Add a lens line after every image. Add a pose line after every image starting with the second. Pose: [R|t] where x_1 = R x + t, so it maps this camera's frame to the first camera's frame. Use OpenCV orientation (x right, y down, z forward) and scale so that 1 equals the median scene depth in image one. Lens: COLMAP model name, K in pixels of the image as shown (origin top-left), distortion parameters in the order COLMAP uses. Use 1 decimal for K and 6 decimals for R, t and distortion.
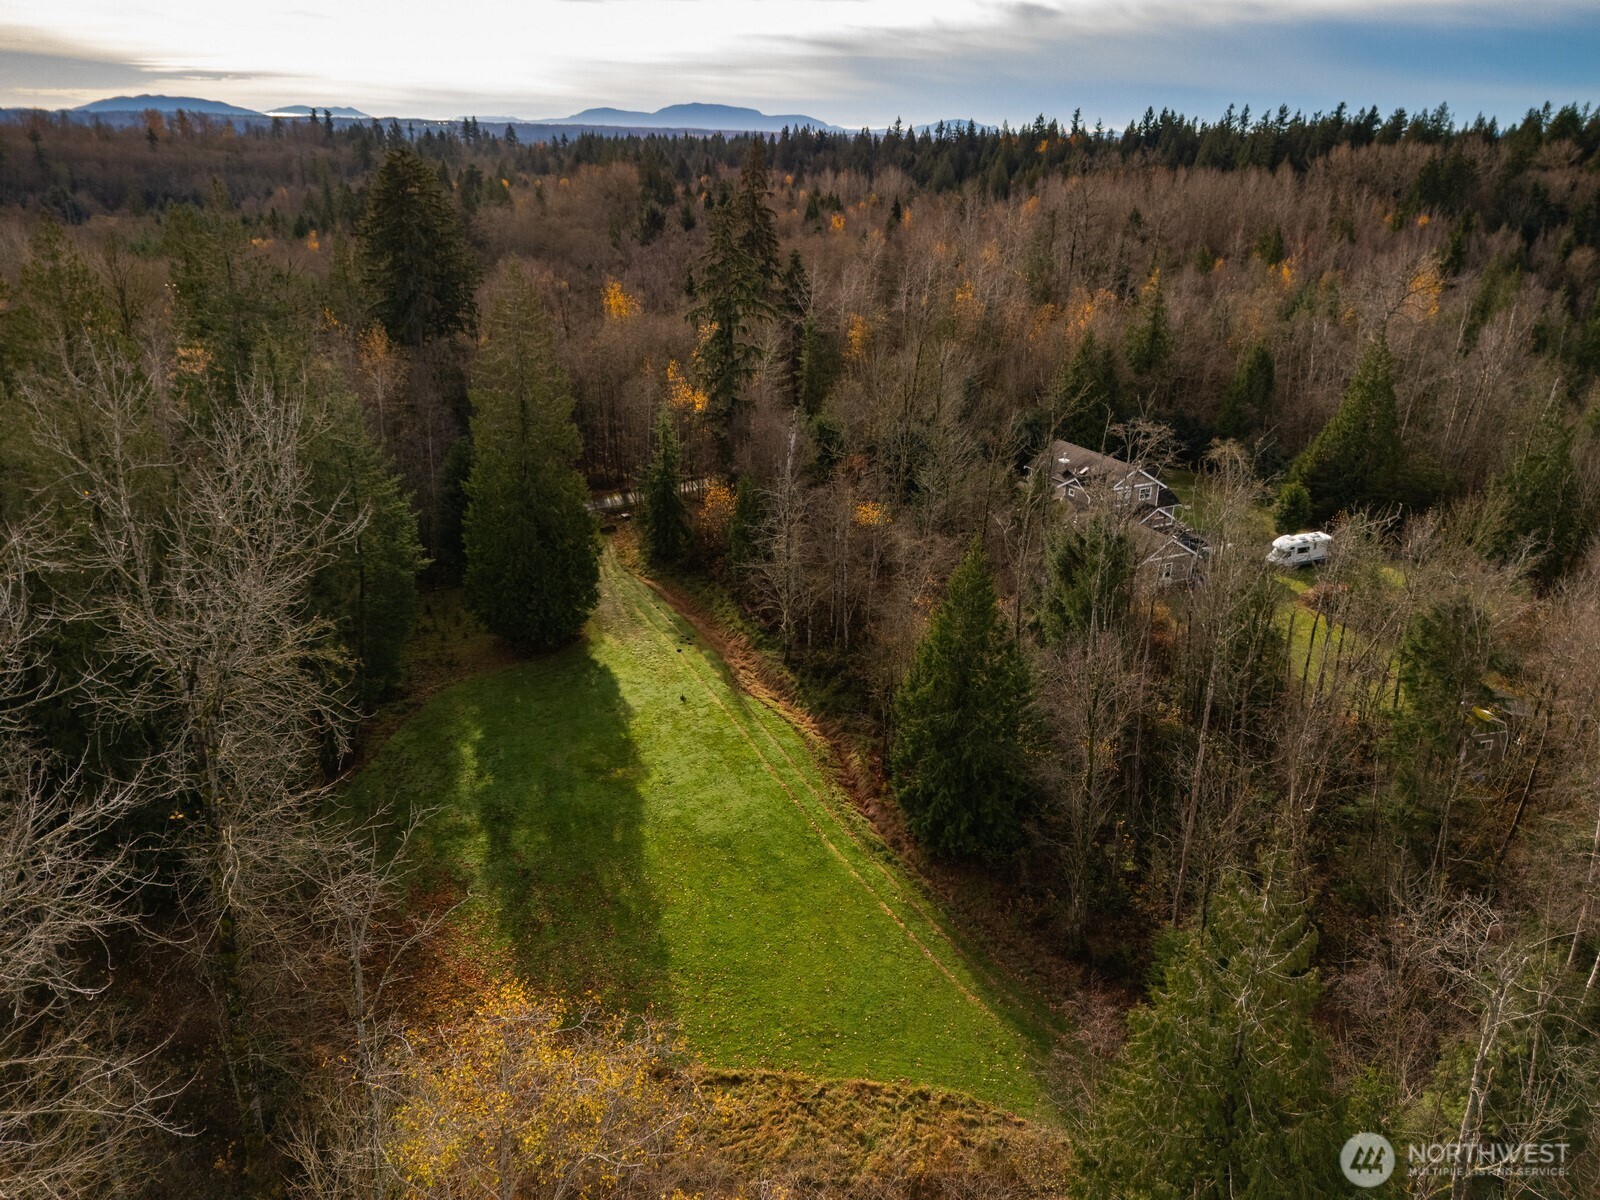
lens RADIAL K [[1167.3, 0, 796.3], [0, 1167.3, 605.0], [0, 0, 1]] dist [0.019939, -0.029254]
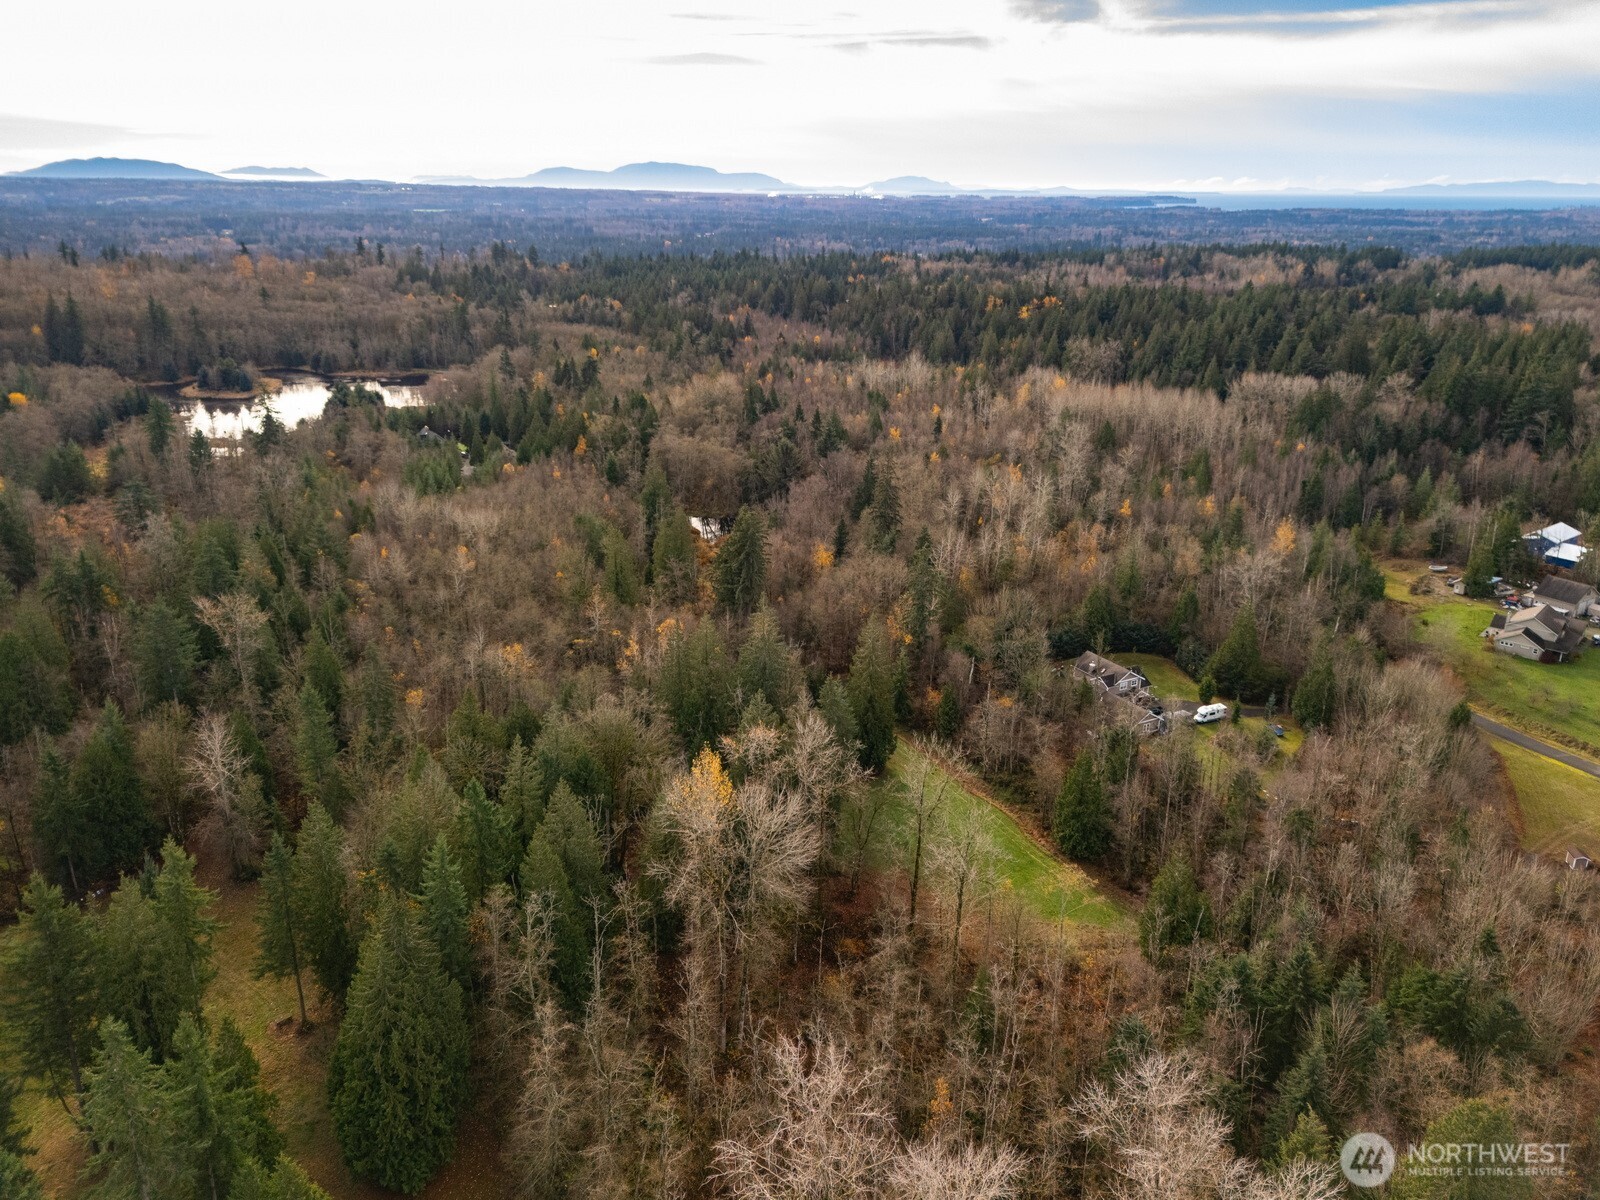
lens RADIAL K [[1167.3, 0, 794.4], [0, 1167.3, 590.3], [0, 0, 1]] dist [0.019939, -0.029254]
pose [[0.999437, -0.015672, 0.029650, -0.443089], [0.017358, 0.998195, -0.057496, -0.195355], [-0.028695, 0.057978, 0.997905, -1.289543]]
